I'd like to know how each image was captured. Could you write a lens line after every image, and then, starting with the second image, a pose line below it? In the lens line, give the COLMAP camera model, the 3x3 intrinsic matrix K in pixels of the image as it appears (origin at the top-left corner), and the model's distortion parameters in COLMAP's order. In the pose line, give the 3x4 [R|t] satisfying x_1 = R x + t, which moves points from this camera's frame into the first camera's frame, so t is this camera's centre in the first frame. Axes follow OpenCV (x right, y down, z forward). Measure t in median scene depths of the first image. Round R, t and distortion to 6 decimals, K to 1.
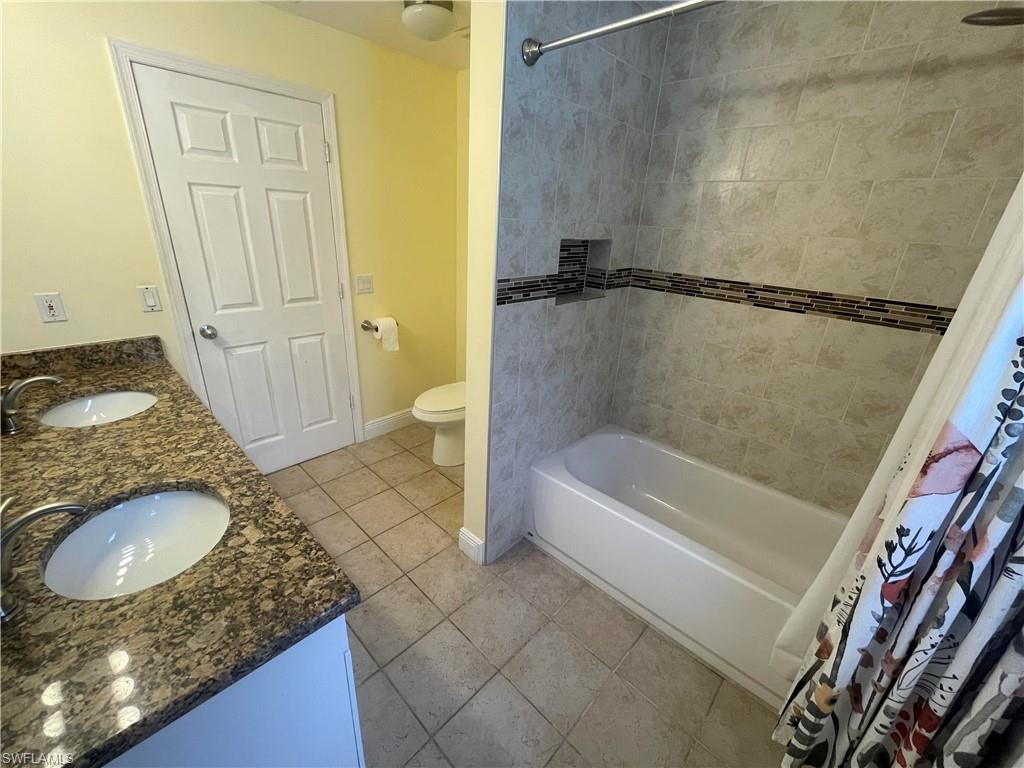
lens RADIAL K [[418.6, 0, 509.5], [0, 418.6, 383.5], [0, 0, 1]] dist [-0.000507, 0.000353]
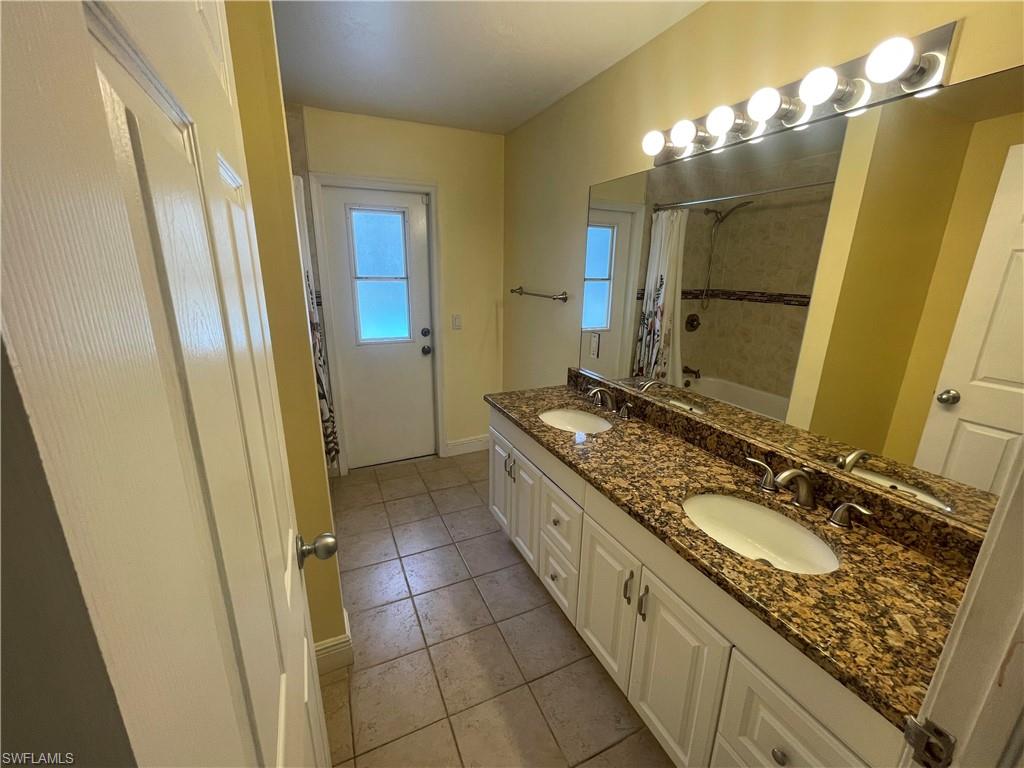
lens RADIAL K [[418.6, 0, 511.2], [0, 418.6, 382.6], [0, 0, 1]] dist [-0.000507, 0.000353]
pose [[-0.927258, -0.161075, 0.338004, -0.913584], [0.076916, 0.801537, 0.592977, -0.749756], [-0.366437, 0.575841, -0.730843, 1.835951]]
